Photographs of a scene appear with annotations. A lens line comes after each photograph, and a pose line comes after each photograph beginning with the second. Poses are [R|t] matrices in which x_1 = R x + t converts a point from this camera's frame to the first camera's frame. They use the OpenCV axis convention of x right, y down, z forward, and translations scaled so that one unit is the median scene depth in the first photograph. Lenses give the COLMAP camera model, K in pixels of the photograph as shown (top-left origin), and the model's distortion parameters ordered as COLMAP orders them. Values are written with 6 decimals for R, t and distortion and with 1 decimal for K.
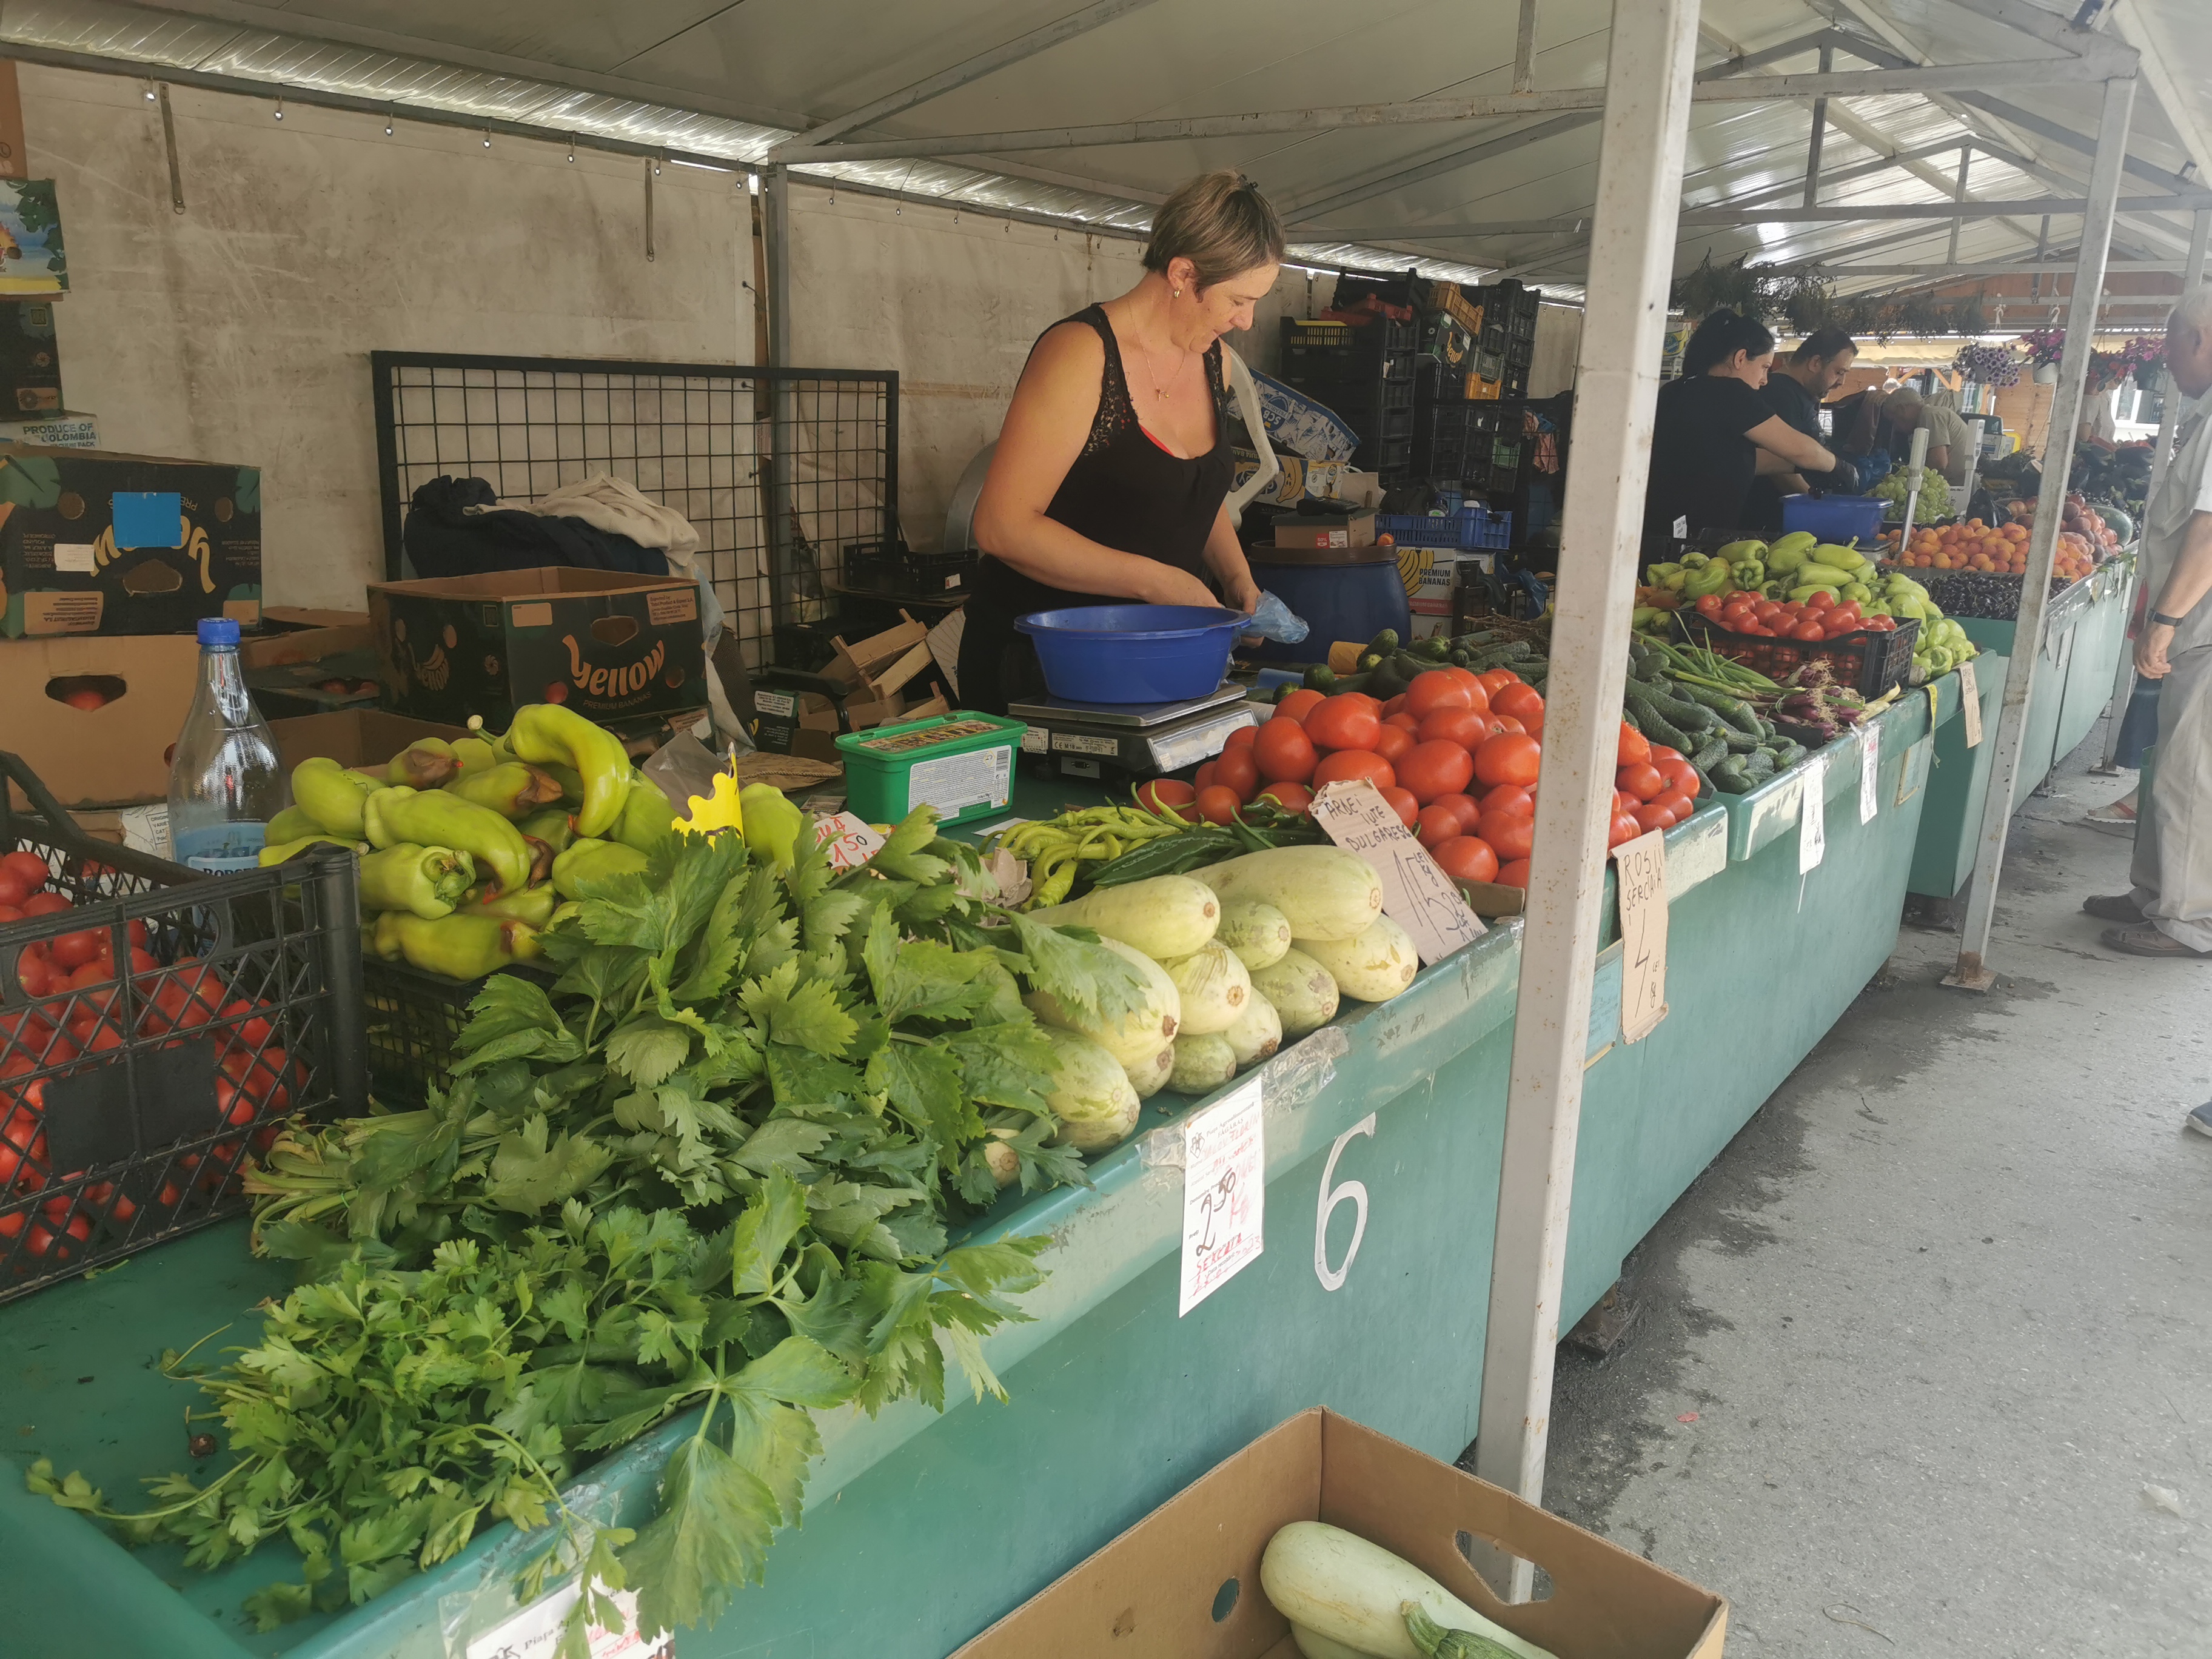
lens RADIAL K [[1709.9, 0, 1102.1], [0, 1709.9, 834.8], [0, 0, 1]] dist [0.068637, -0.094522]
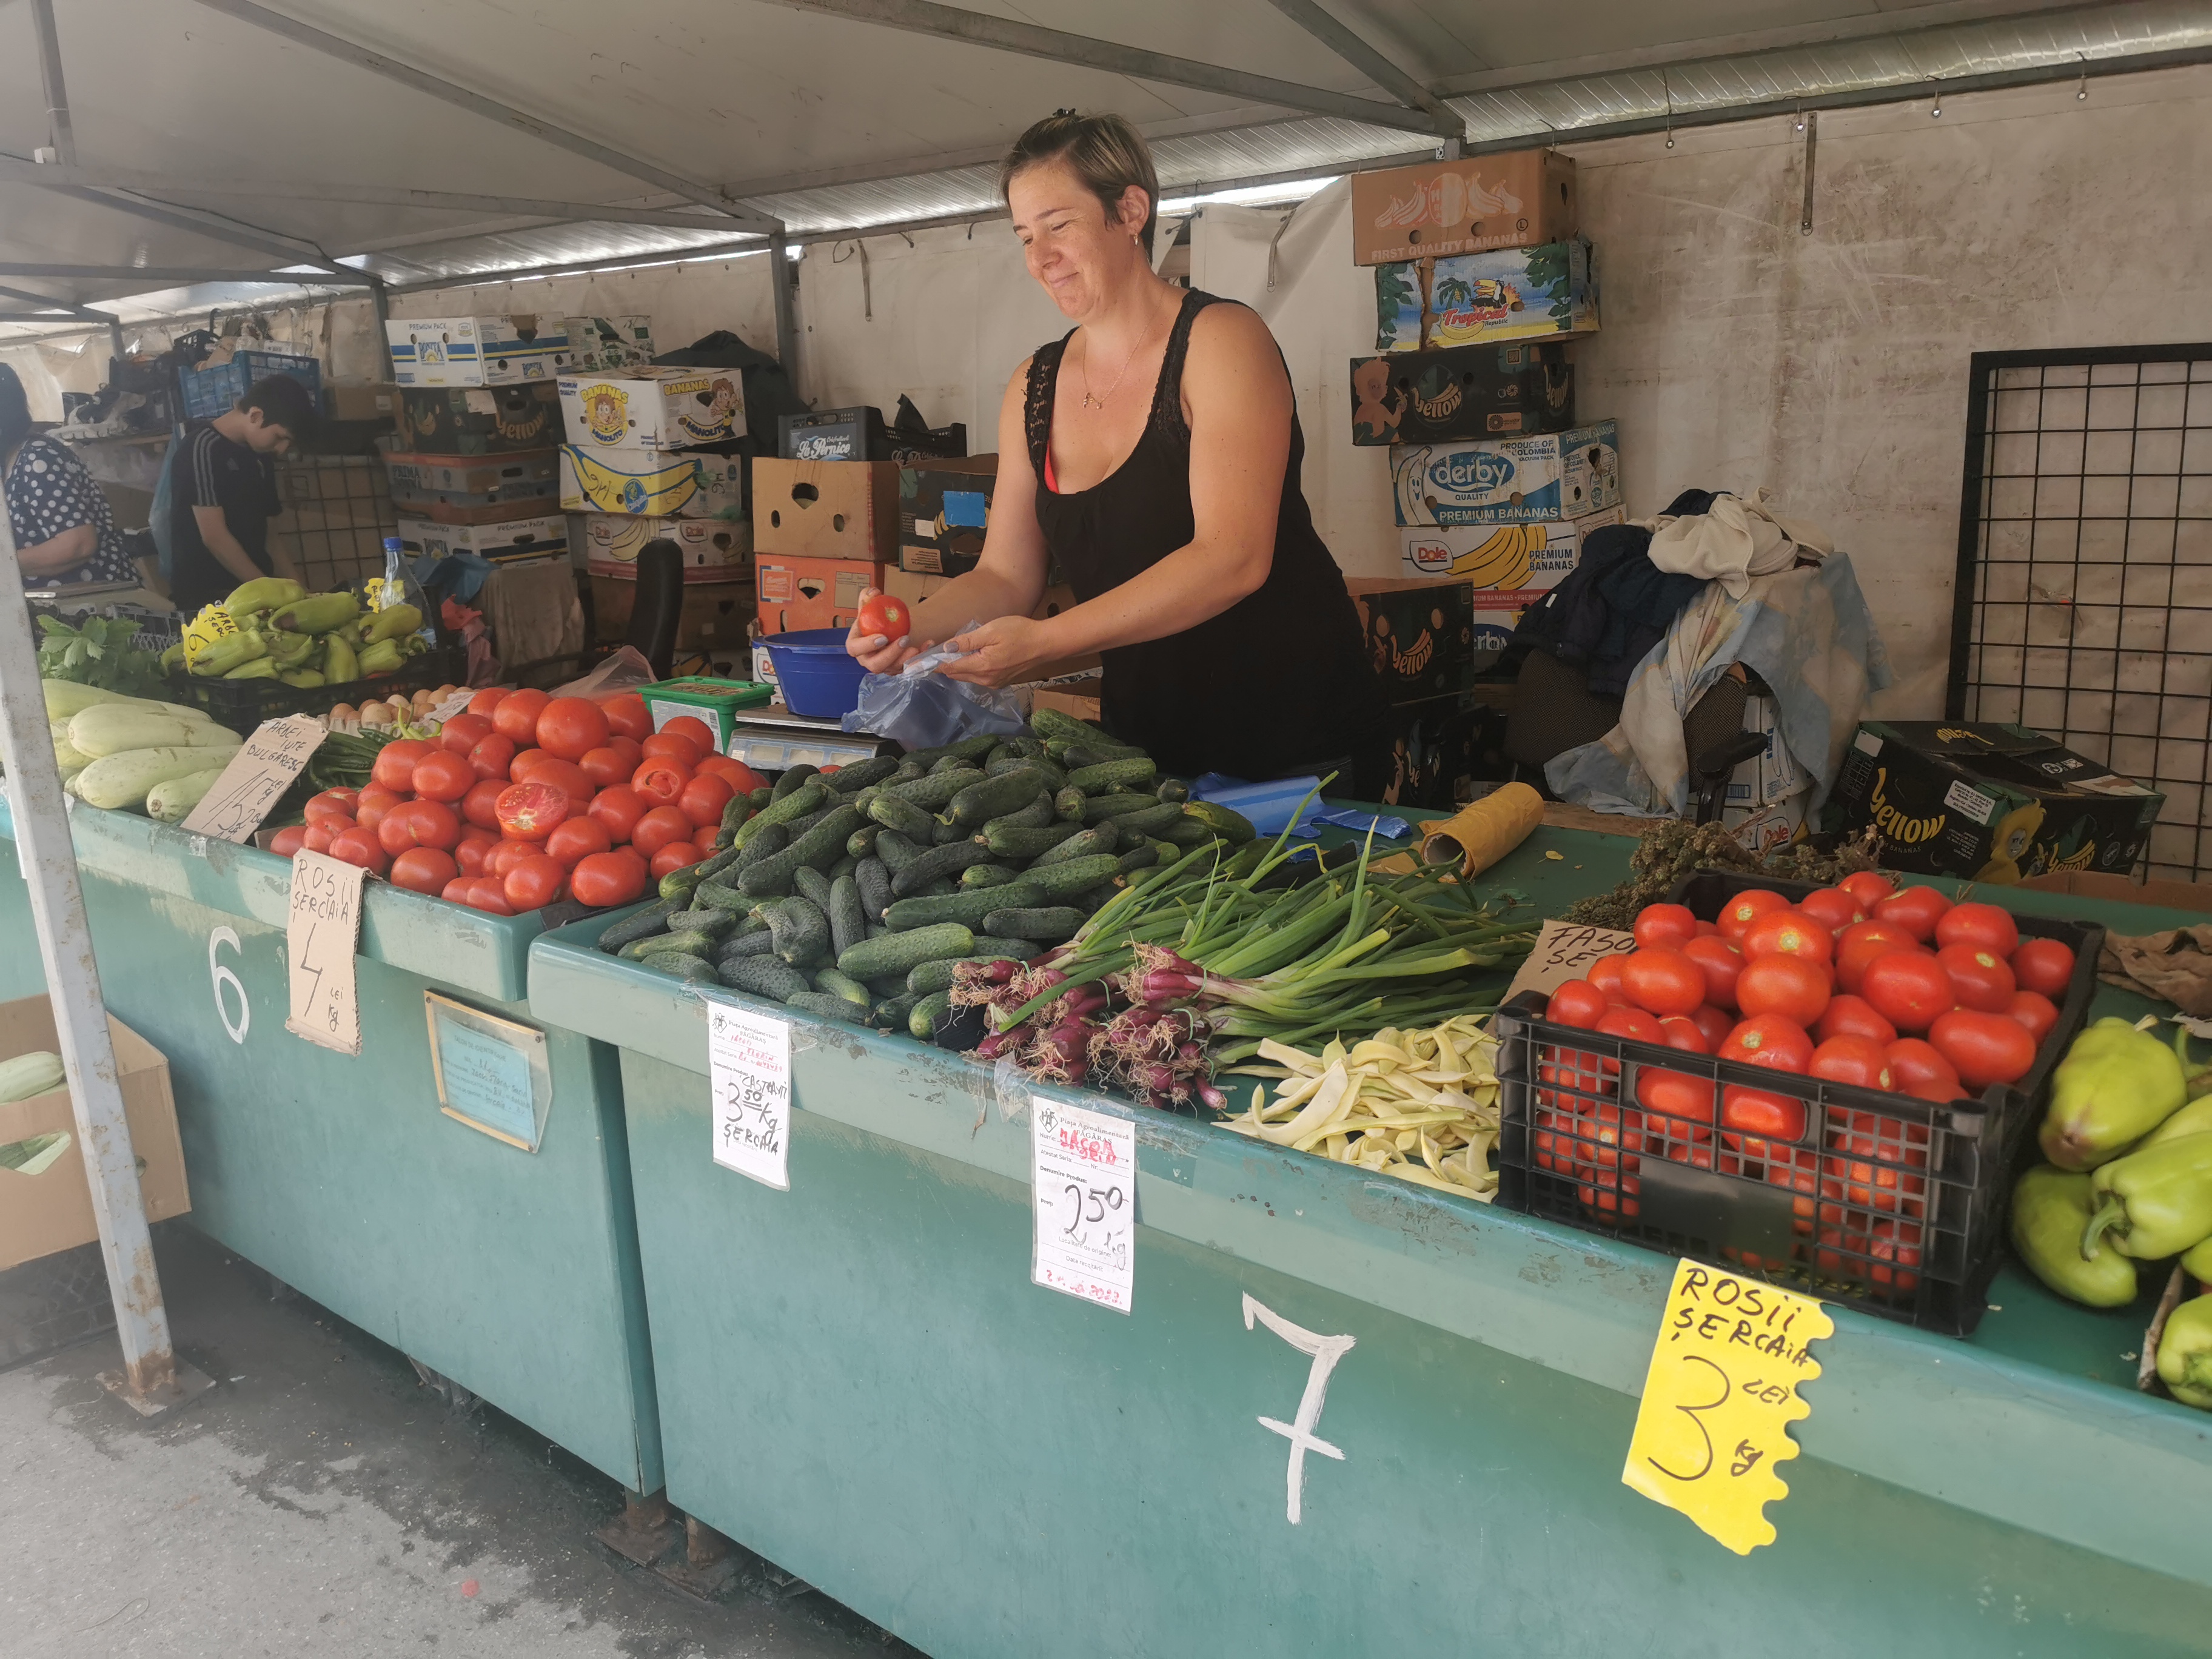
lens RADIAL K [[1709.9, 0, 1086.7], [0, 1709.9, 809.6], [0, 0, 1]] dist [0.068637, -0.094522]
pose [[-0.069456, 0.216452, -0.973819, 0.472551], [-0.216074, 0.949739, 0.226511, -0.134972], [0.973903, 0.226150, -0.019196, 0.531209]]
